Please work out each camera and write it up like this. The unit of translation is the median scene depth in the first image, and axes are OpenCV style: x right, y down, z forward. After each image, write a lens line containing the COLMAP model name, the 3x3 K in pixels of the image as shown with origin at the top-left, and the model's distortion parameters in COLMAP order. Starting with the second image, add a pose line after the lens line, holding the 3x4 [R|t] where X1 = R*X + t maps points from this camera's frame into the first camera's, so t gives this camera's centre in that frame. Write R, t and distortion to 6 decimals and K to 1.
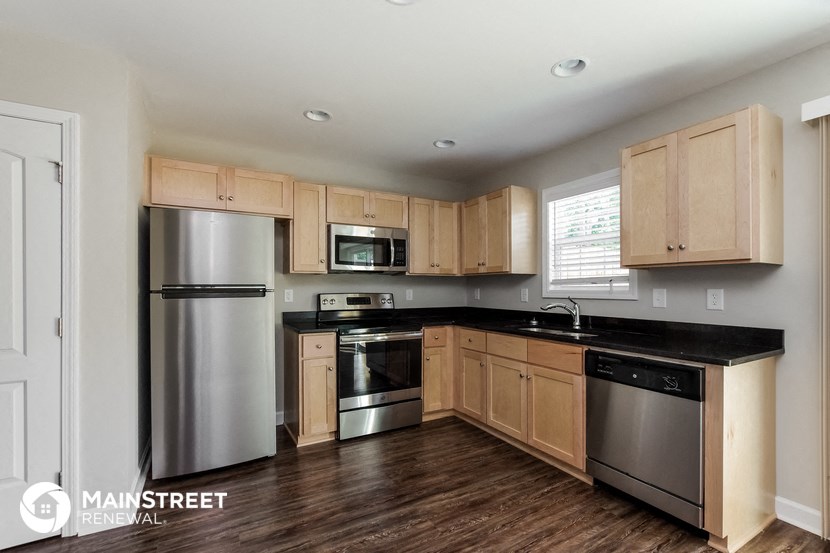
lens RADIAL K [[364.2, 0, 410.1], [0, 364.2, 285.7], [0, 0, 1]] dist [-0.008002, -0.000041]
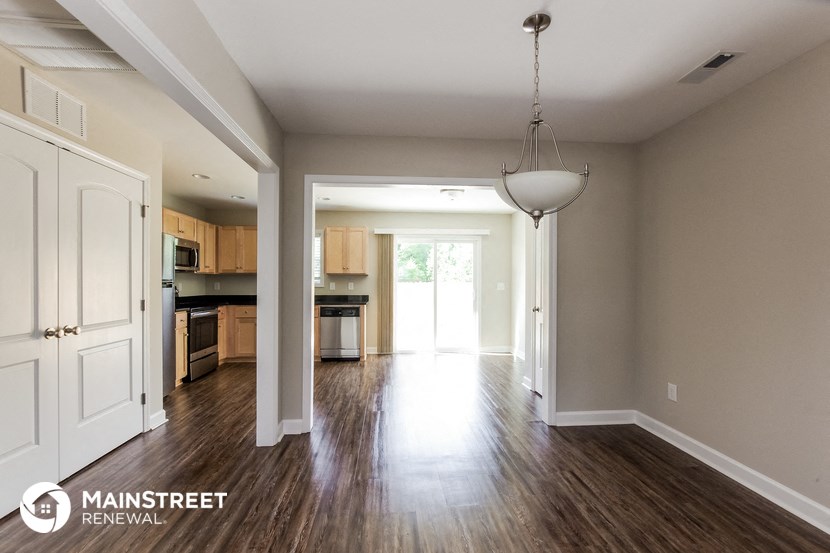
lens RADIAL K [[364.2, 0, 410.1], [0, 364.2, 285.7], [0, 0, 1]] dist [-0.008002, -0.000041]
pose [[0.422112, -0.007000, 0.906517, -1.103674], [-0.005954, 0.999927, 0.010493, 0.000691], [-0.906524, -0.009826, 0.422039, -0.448105]]
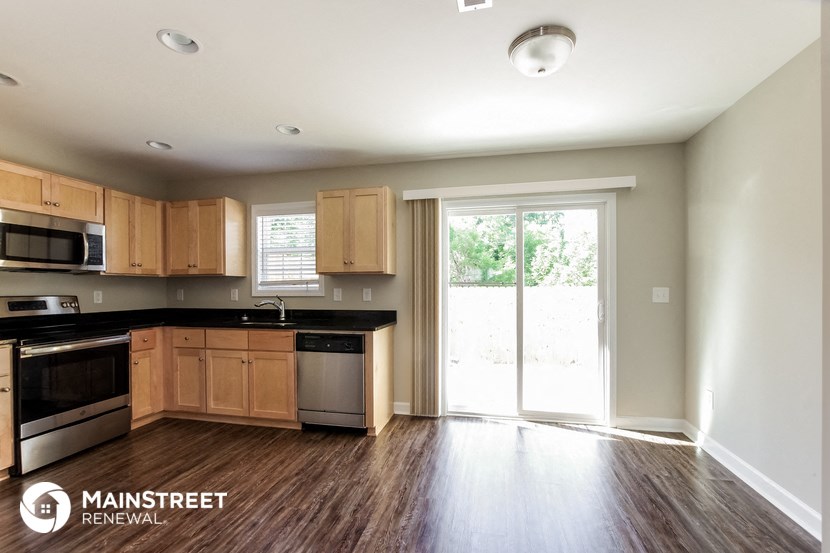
lens RADIAL K [[370.0, 0, 412.4], [0, 370.0, 290.7], [0, 0, 1]] dist [-0.016869, -0.000017]
pose [[0.657010, -0.009869, 0.753817, -0.209945], [0.001123, 0.999926, 0.012112, -0.000312], [-0.753881, -0.007111, 0.656973, -0.189317]]
